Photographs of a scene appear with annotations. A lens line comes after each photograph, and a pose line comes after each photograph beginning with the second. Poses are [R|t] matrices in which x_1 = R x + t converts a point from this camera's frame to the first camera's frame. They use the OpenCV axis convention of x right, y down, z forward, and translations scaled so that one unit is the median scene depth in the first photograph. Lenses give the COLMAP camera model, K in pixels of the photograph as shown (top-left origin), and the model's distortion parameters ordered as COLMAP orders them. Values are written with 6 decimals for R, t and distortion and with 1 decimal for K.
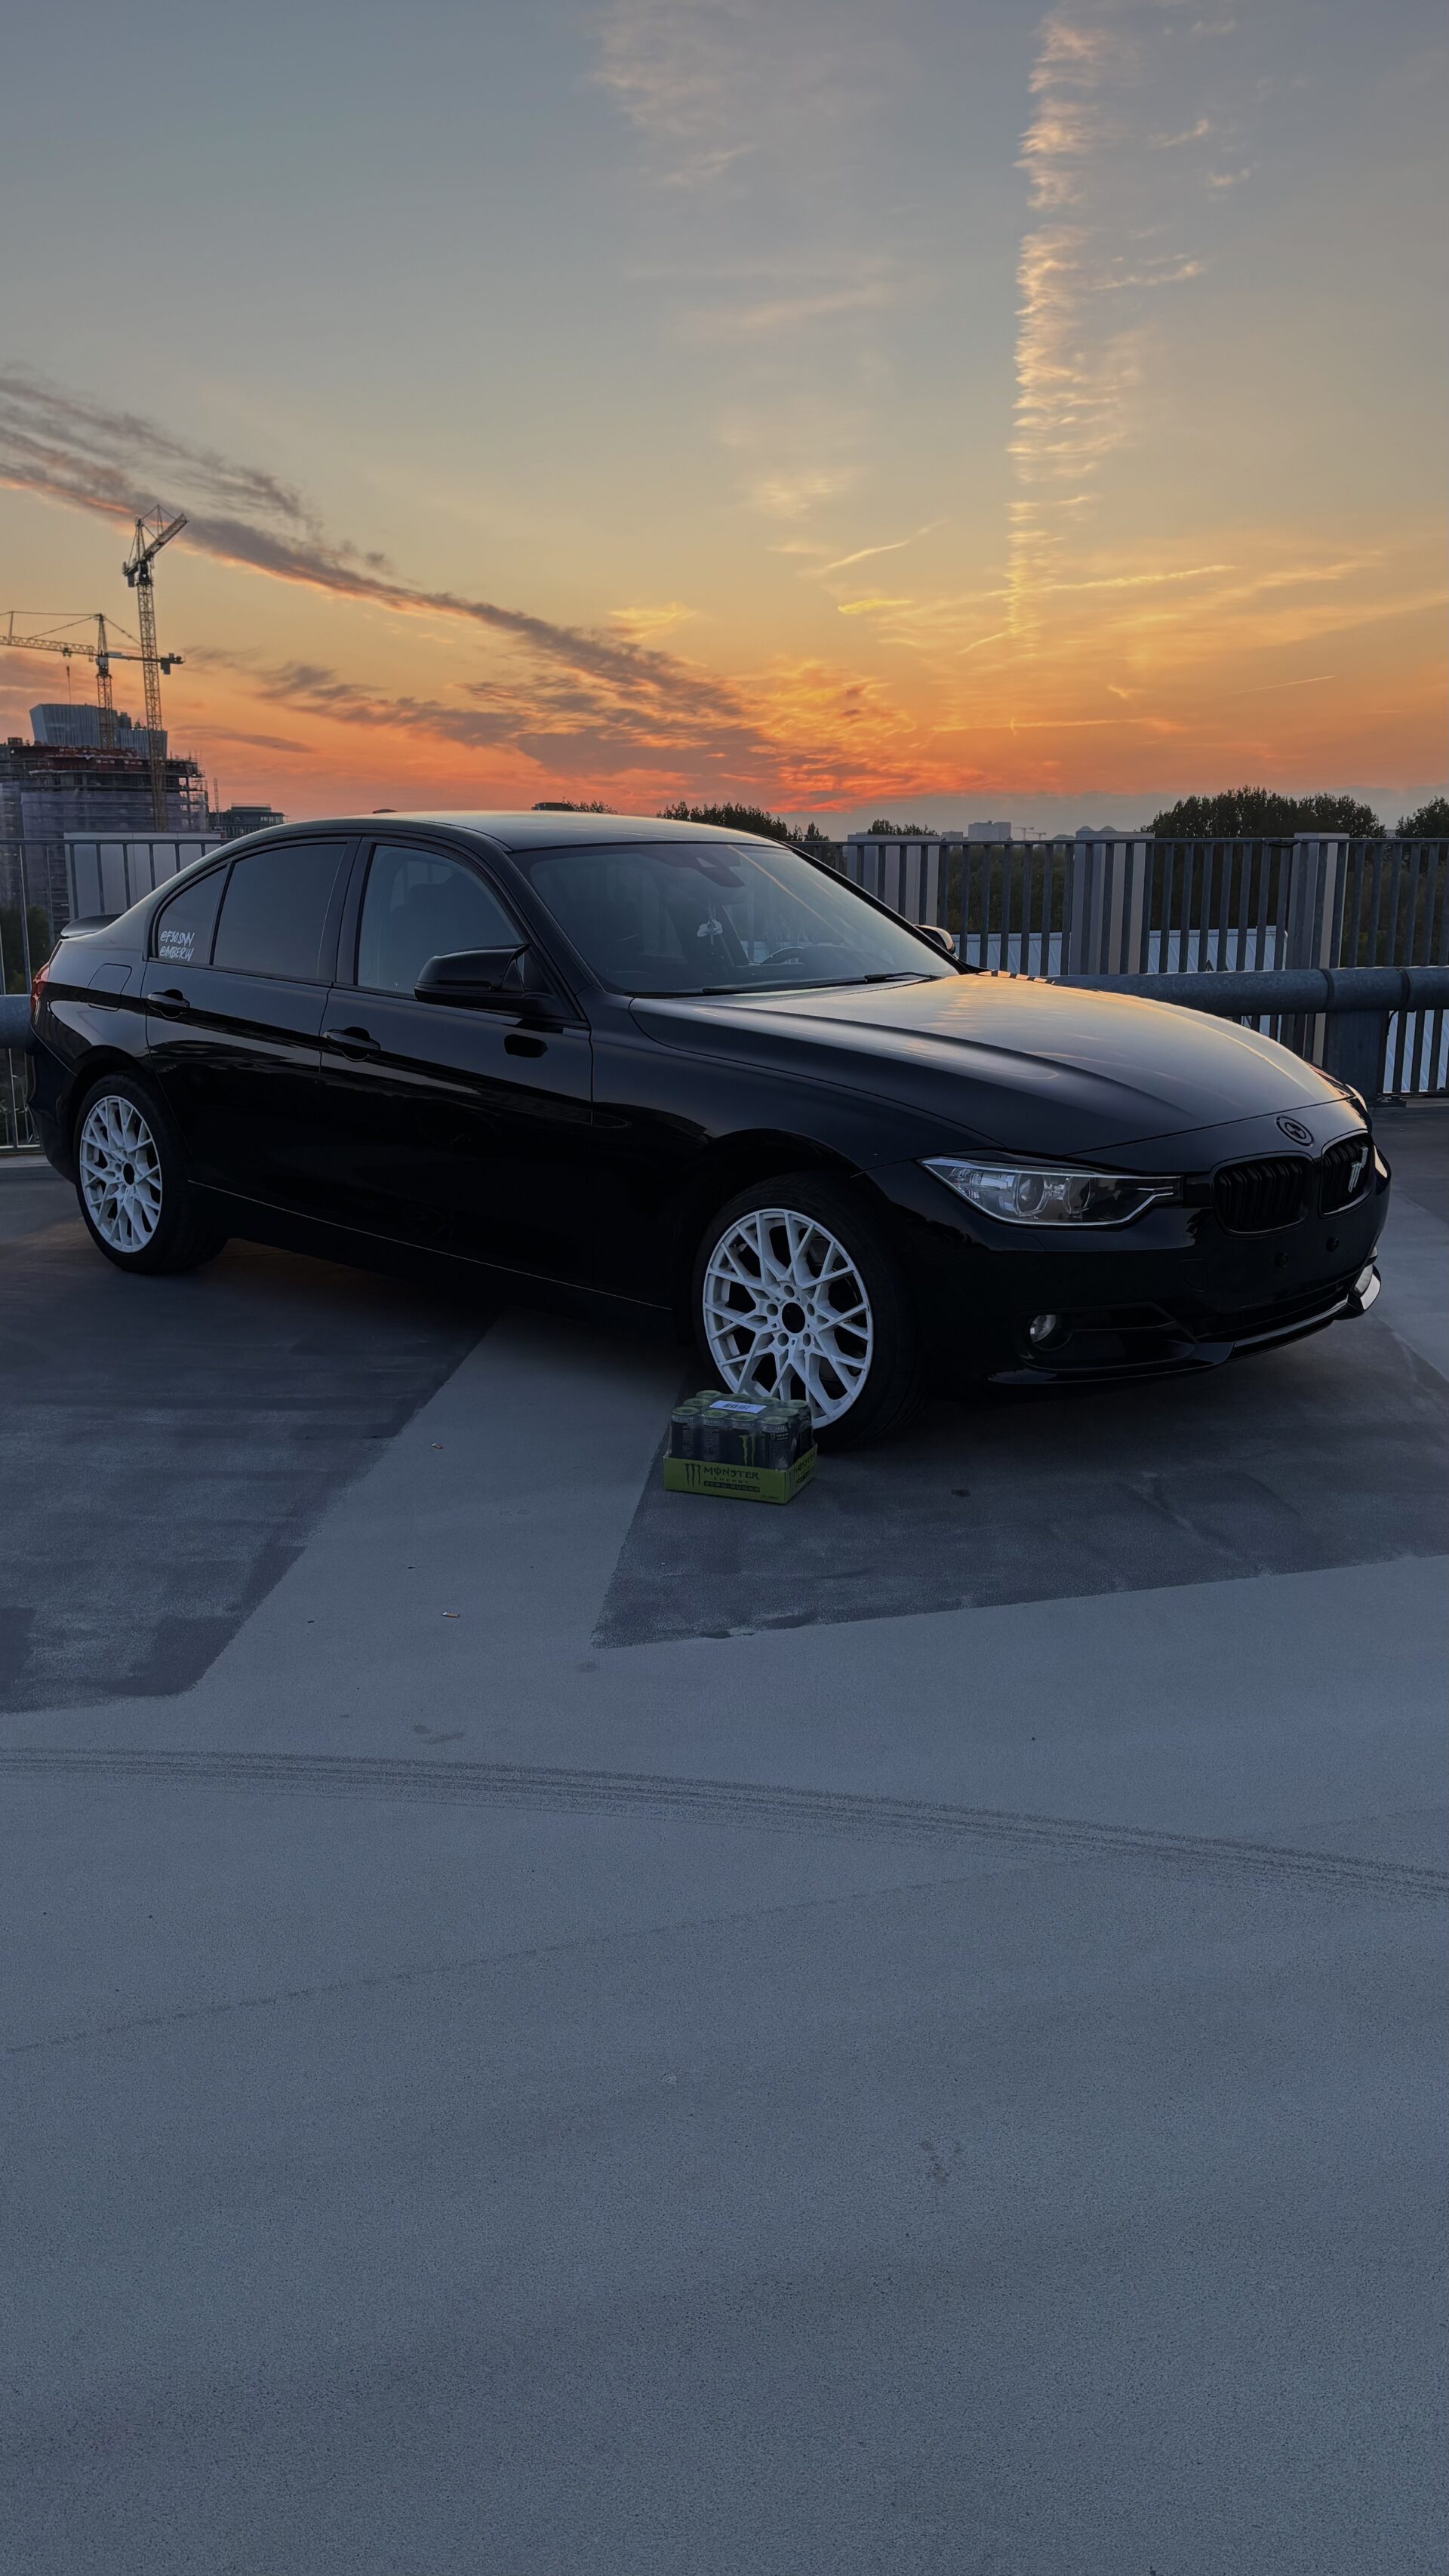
lens RADIAL K [[1976.8, 0, 724.5], [0, 1976.8, 1288.0], [0, 0, 1]] dist [0.023730, 0.002050]
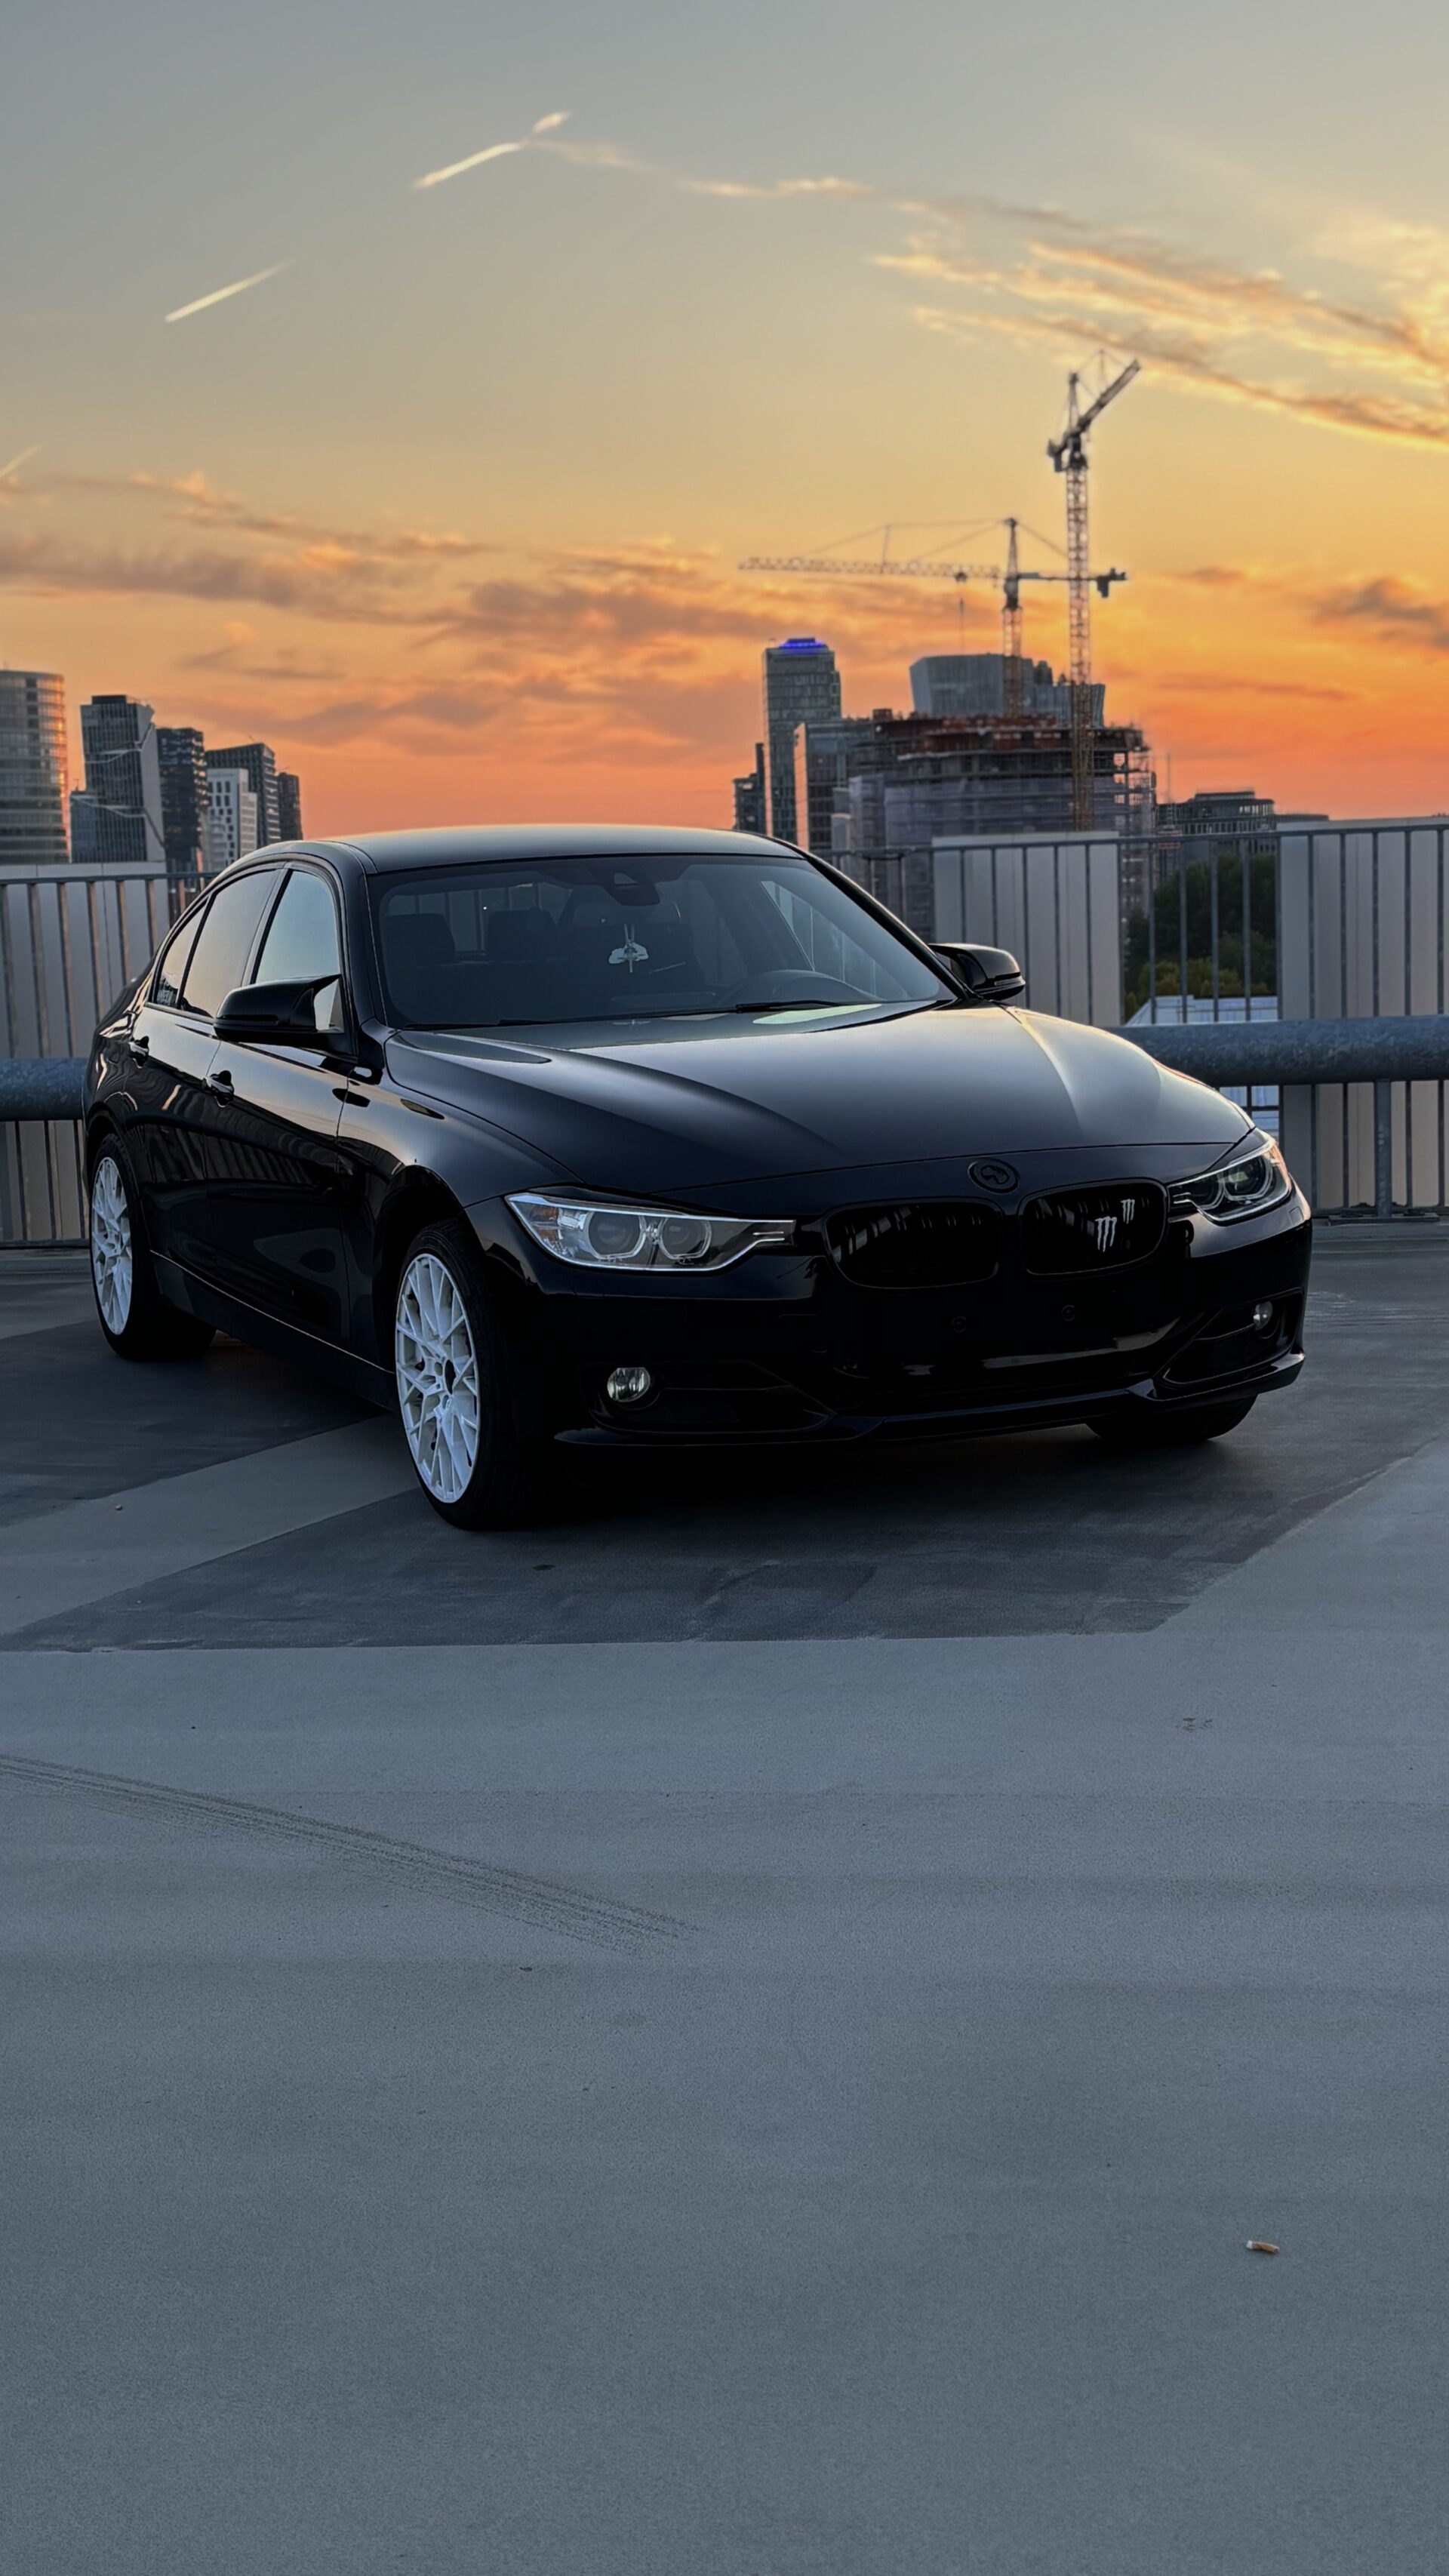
lens RADIAL K [[3154.7, 0, 724.5], [0, 3154.7, 1288.0], [0, 0, 1]] dist [0.120135, -0.035270]
pose [[0.927288, 0.015673, -0.374021, 0.733955], [-0.046068, 0.996306, -0.072464, 0.078020], [0.371504, 0.084426, 0.924585, -0.307349]]
